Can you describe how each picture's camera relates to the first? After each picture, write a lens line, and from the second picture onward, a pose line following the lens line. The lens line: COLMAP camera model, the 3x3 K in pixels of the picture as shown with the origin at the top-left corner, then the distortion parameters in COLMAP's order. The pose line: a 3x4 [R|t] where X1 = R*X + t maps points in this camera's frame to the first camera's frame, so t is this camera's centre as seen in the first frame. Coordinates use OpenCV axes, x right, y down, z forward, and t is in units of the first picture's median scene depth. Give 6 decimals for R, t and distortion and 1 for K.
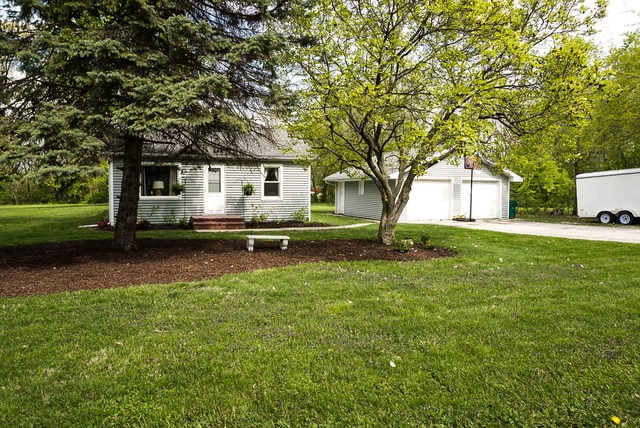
lens RADIAL K [[410.6, 0, 317.3], [0, 410.6, 213.8], [0, 0, 1]] dist [-0.022055, 0.004352]
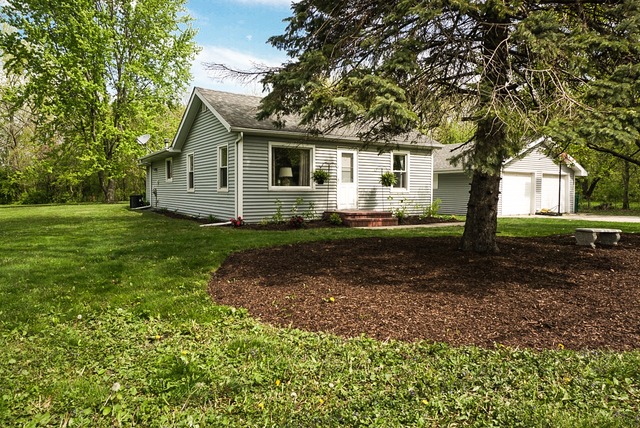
lens RADIAL K [[410.6, 0, 321.1], [0, 410.6, 212.1], [0, 0, 1]] dist [-0.022055, 0.004352]
pose [[0.980223, -0.008914, 0.197695, -0.446455], [0.010448, 0.999923, -0.006715, 0.012160], [-0.197620, 0.008648, 0.980241, 0.187471]]
